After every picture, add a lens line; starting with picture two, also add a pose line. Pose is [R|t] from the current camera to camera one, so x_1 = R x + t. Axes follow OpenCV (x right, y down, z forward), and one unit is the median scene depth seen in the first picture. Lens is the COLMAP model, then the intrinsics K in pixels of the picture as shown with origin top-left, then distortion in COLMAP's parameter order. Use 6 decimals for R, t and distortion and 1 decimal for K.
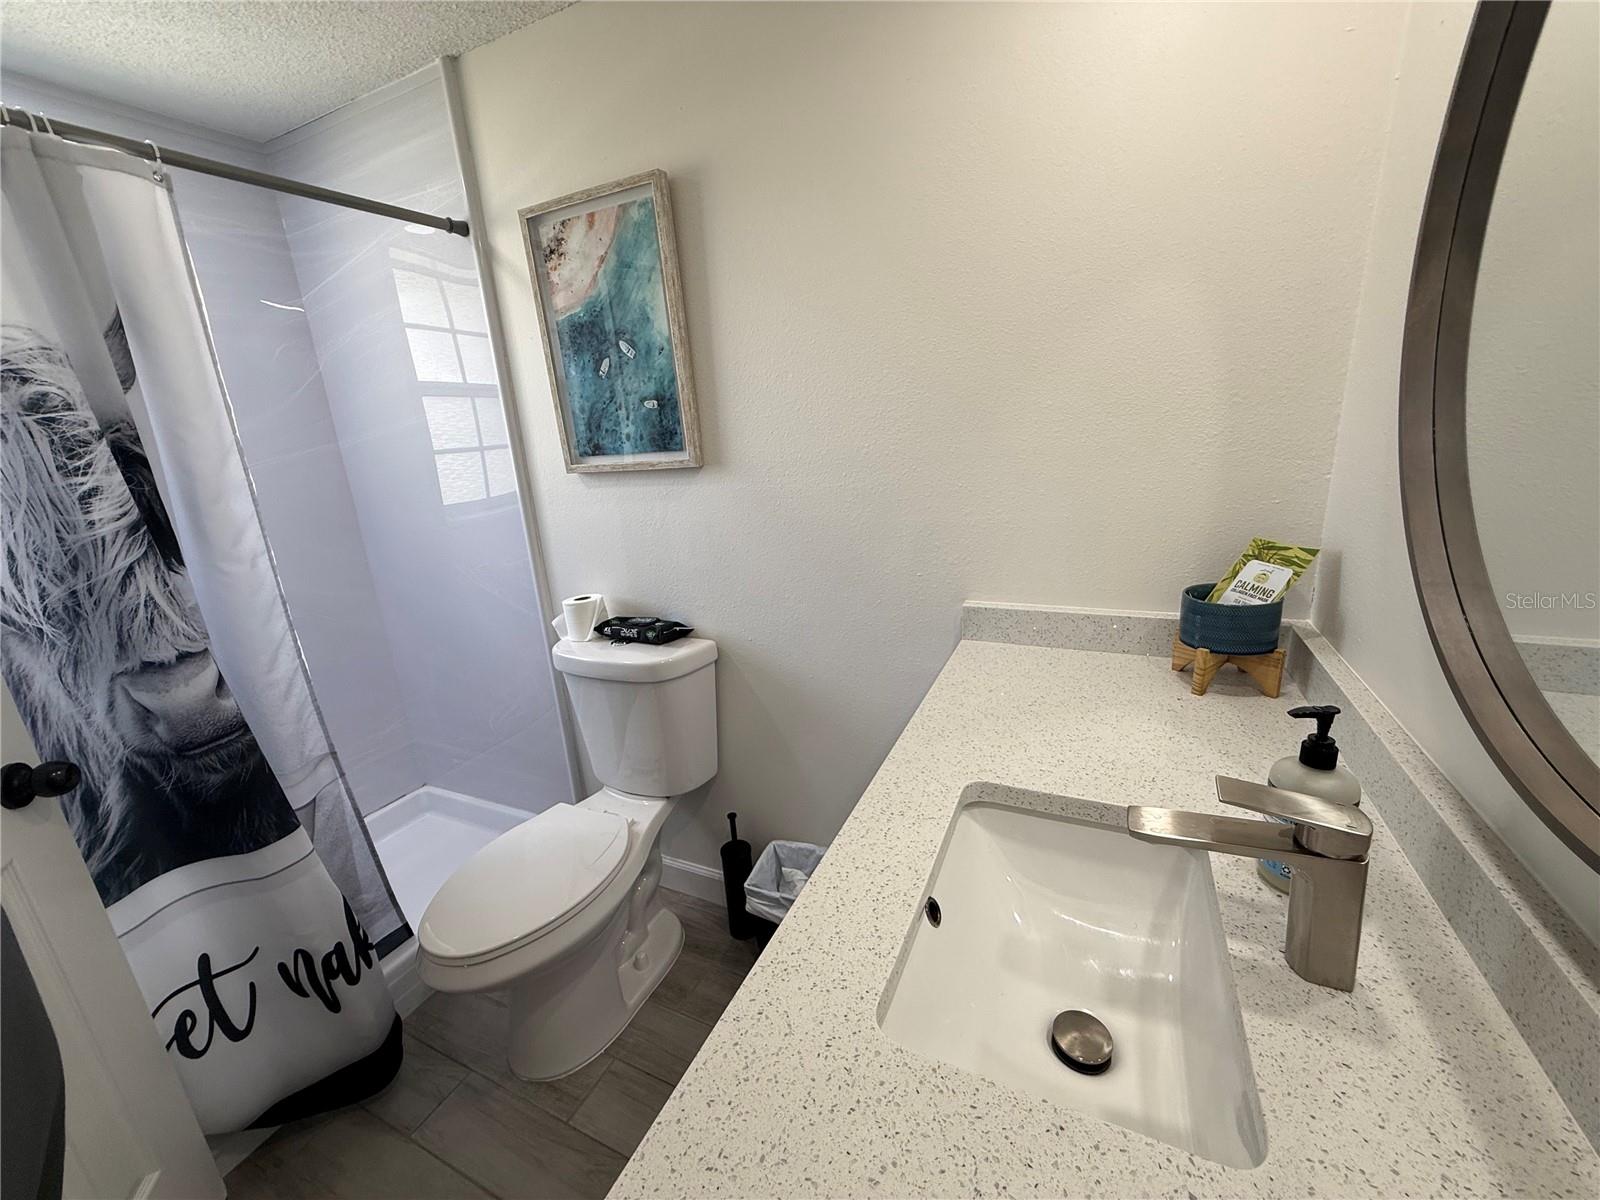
lens RADIAL K [[634.7, 0, 799.4], [0, 634.7, 603.8], [0, 0, 1]] dist [-0.000395, 0.000484]
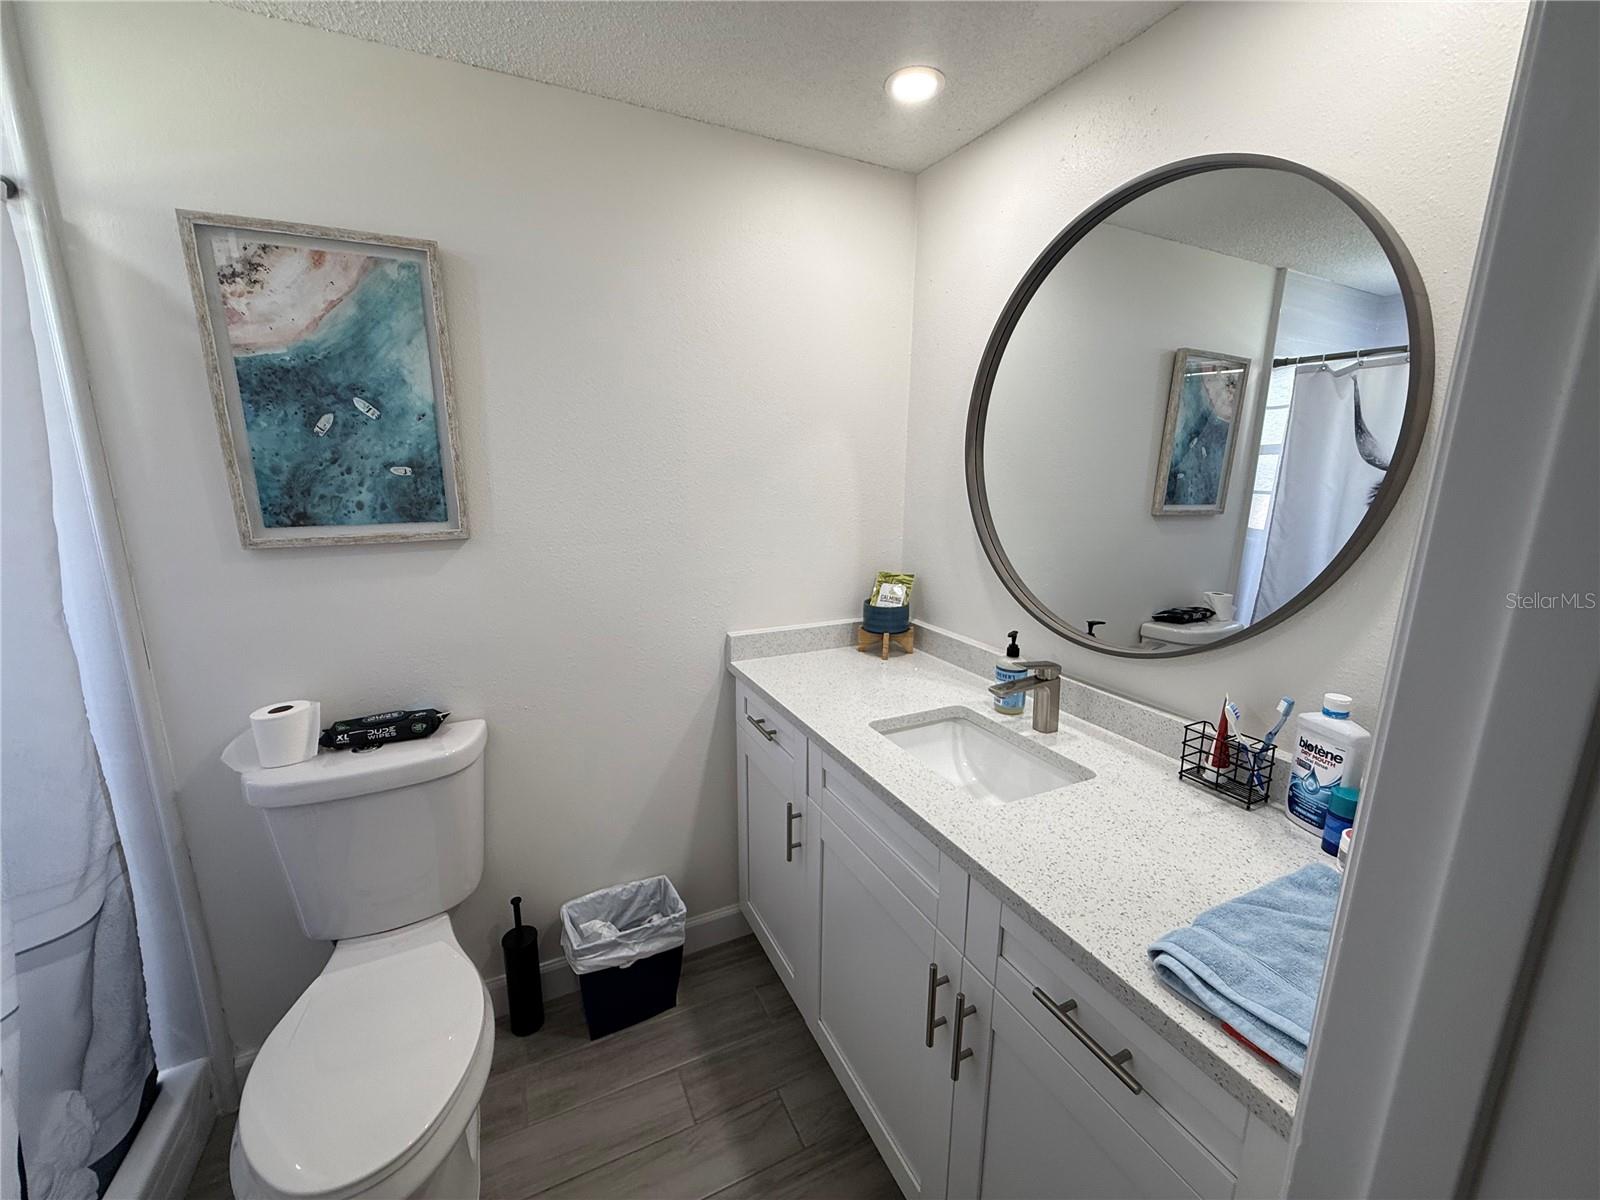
lens RADIAL K [[634.7, 0, 795.2], [0, 634.7, 599.9], [0, 0, 1]] dist [-0.000395, 0.000484]
pose [[0.627553, -0.093116, 0.772986, -0.601113], [0.170134, 0.985229, -0.019441, -0.020355], [-0.759758, 0.143712, 0.634126, 0.026901]]
